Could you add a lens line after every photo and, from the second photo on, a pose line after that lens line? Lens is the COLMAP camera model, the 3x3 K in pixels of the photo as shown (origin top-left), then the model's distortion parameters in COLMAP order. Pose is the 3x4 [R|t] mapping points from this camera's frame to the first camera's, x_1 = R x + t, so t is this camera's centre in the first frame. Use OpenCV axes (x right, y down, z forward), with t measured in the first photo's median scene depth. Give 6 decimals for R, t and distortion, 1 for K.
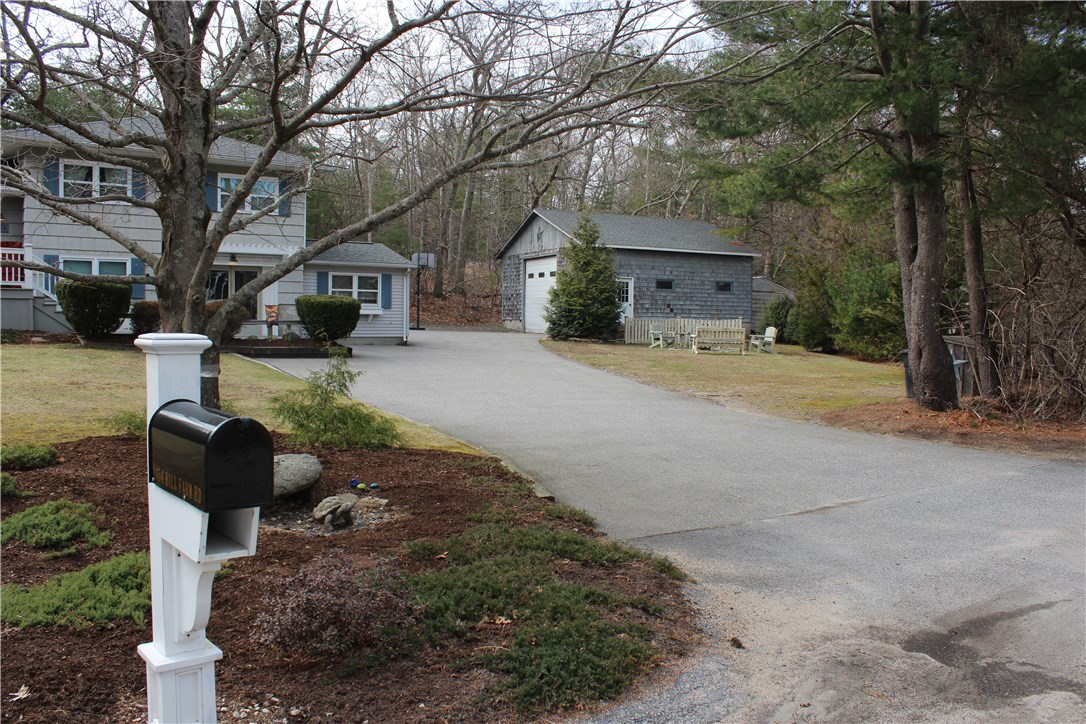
lens RADIAL K [[891.8, 0, 539.1], [0, 891.8, 366.9], [0, 0, 1]] dist [-0.156998, 0.124768]
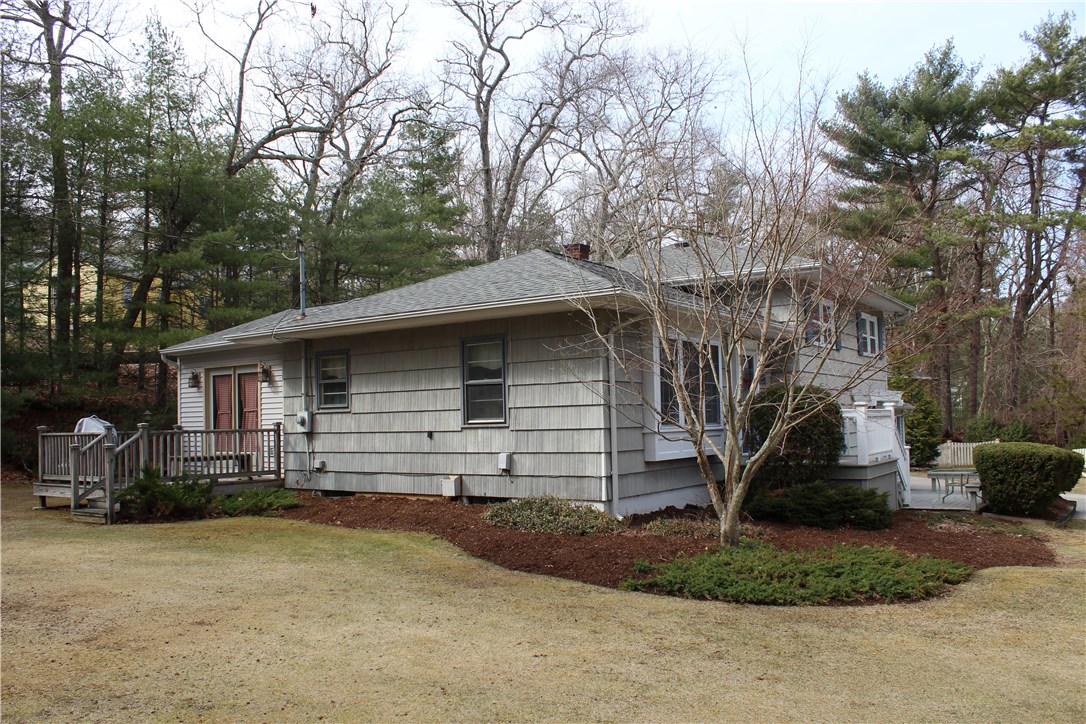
lens RADIAL K [[891.8, 0, 540.8], [0, 891.8, 367.7], [0, 0, 1]] dist [-0.156998, 0.124768]
pose [[0.938721, -0.006903, 0.344610, -0.867253], [0.045793, 0.993434, -0.104841, -0.077110], [-0.341623, 0.114197, 0.932873, 0.251776]]
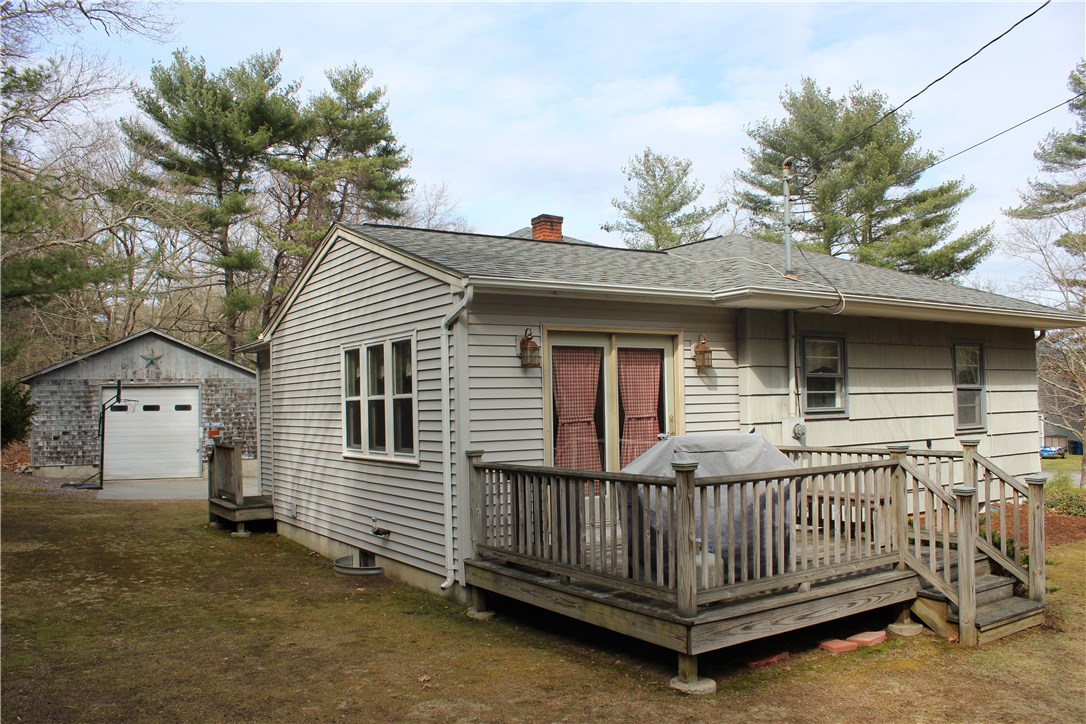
lens RADIAL K [[891.8, 0, 535.0], [0, 891.8, 365.3], [0, 0, 1]] dist [-0.156998, 0.124768]
pose [[0.041946, 0.037901, 0.998401, -1.201634], [0.068705, 0.996805, -0.040727, -0.130728], [-0.996755, 0.070303, 0.039208, 0.936836]]
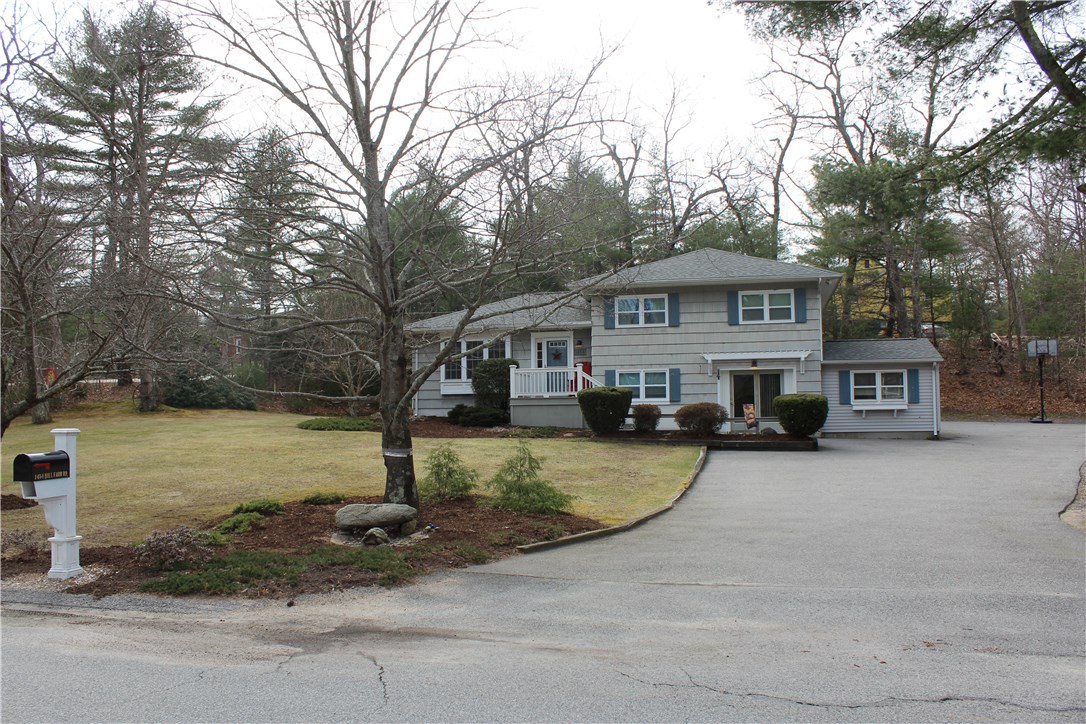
lens RADIAL K [[891.8, 0, 545.3], [0, 891.8, 360.0], [0, 0, 1]] dist [-0.156998, 0.124768]
pose [[0.659168, -0.067098, -0.748996, 0.299023], [-0.022415, 0.993816, -0.108757, 0.002462], [0.751661, 0.088478, 0.653588, 0.035424]]
